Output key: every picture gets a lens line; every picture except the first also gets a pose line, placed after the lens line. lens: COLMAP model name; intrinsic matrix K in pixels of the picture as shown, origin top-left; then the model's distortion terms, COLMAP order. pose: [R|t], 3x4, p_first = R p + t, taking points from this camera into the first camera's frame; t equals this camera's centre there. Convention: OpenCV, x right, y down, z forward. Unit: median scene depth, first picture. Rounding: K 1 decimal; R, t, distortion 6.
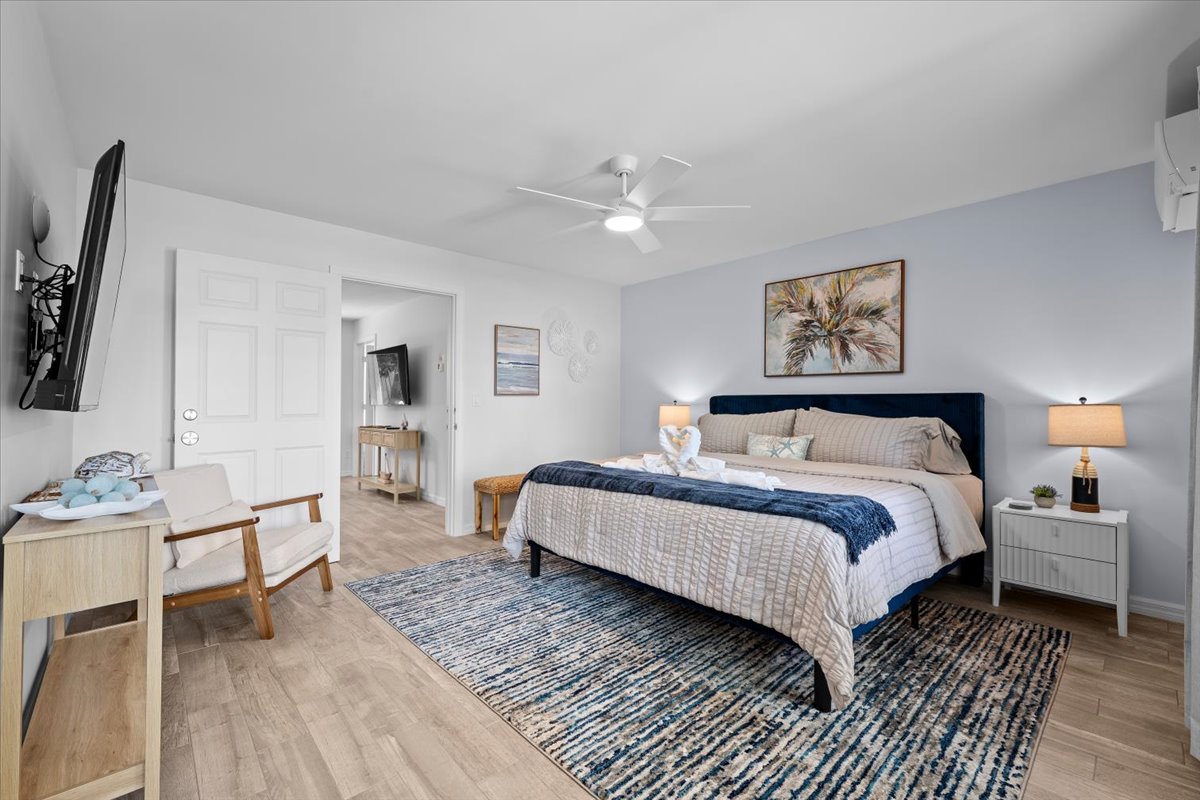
lens RADIAL K [[528.2, 0, 597.1], [0, 528.2, 398.9], [0, 0, 1]] dist [0.000302, -0.000012]
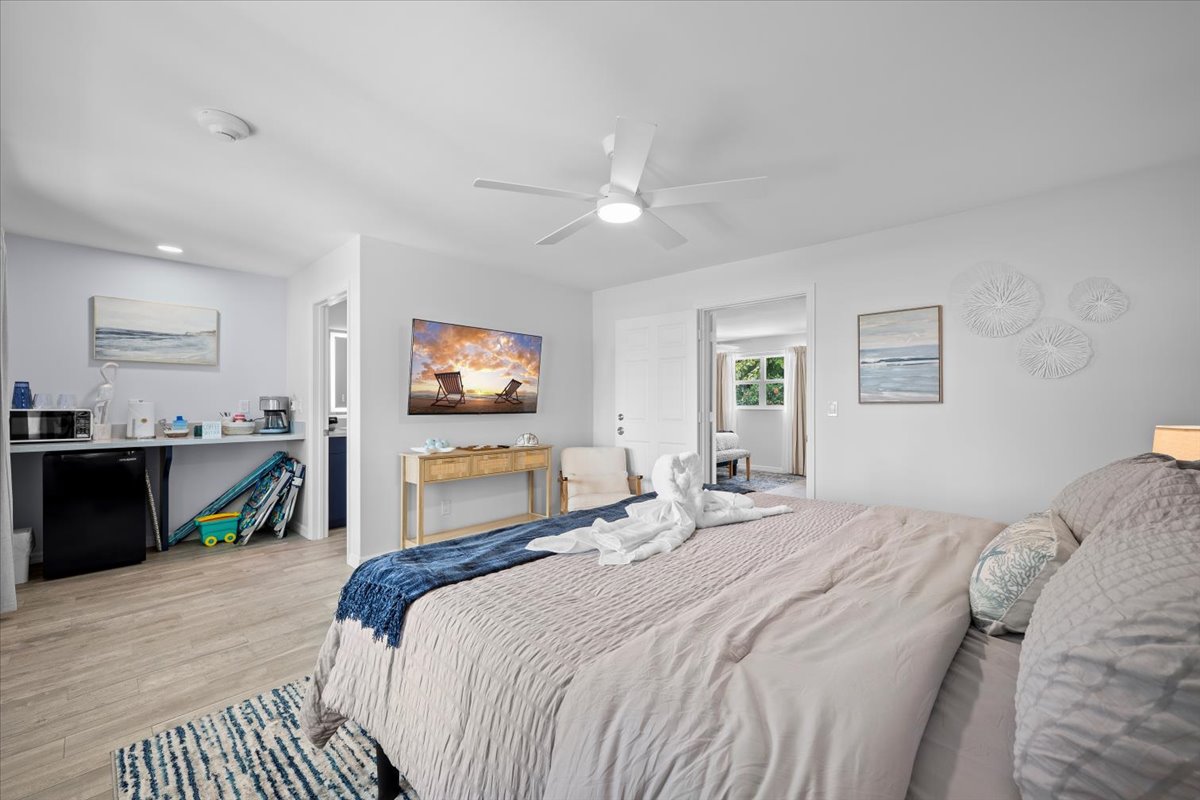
lens RADIAL K [[492.1, 0, 596.8], [0, 492.1, 401.4], [0, 0, 1]] dist [0.000252, 0.000040]
pose [[0.039108, -0.003040, -0.999230, 1.343045], [0.005690, 0.999980, -0.002819, -0.025779], [0.999219, -0.005575, 0.039125, 1.442762]]
